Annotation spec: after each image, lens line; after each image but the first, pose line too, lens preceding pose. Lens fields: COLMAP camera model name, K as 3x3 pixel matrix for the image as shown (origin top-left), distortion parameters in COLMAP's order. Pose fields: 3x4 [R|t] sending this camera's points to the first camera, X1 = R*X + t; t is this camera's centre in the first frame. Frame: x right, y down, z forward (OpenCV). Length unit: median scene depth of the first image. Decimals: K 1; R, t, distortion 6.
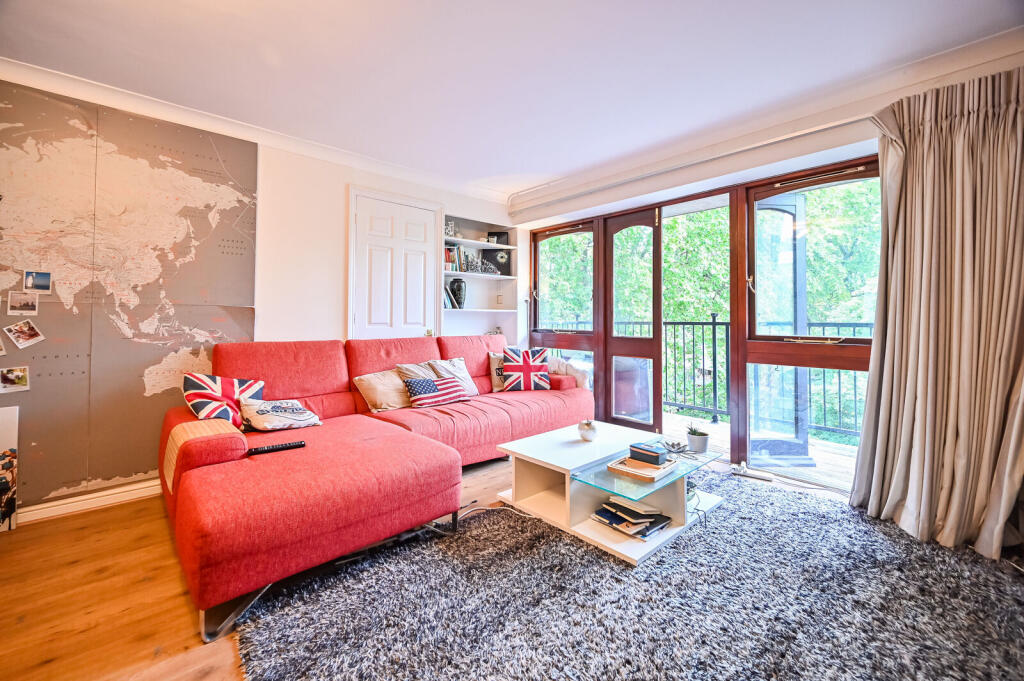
lens RADIAL K [[417.3, 0, 510.9], [0, 417.3, 314.2], [0, 0, 1]] dist [0.000323, -0.000009]
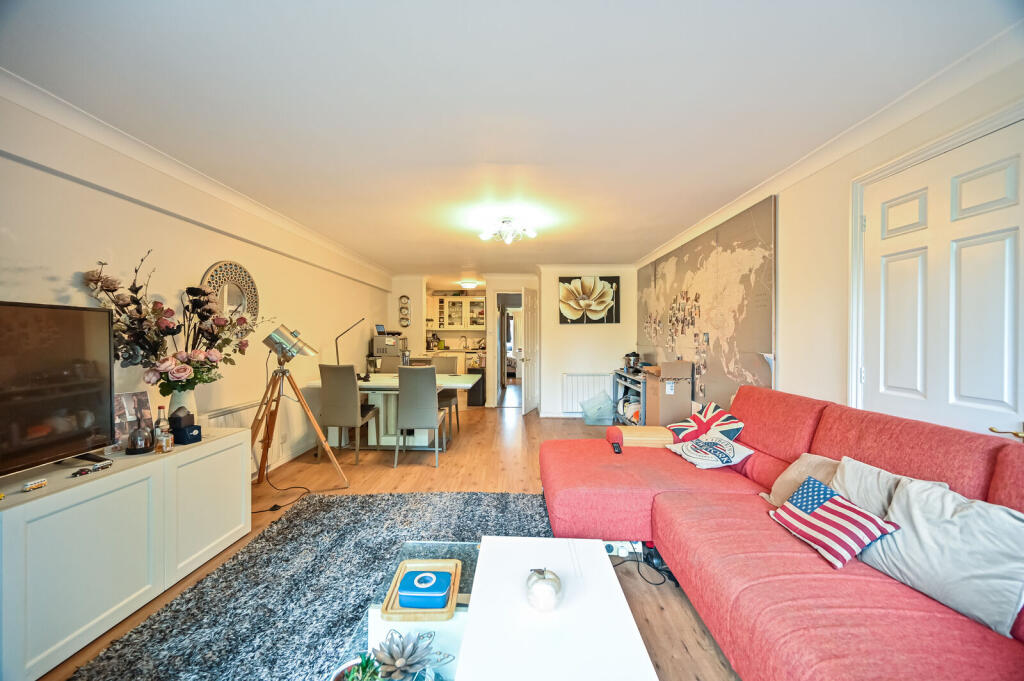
lens RADIAL K [[406.9, 0, 510.3], [0, 406.9, 339.6], [0, 0, 1]] dist [0.001199, -0.000017]
pose [[-0.690486, 0.002544, -0.723341, 0.593200], [0.003637, 0.999993, 0.000044, -0.060543], [0.723337, -0.002600, -0.690491, 1.298980]]
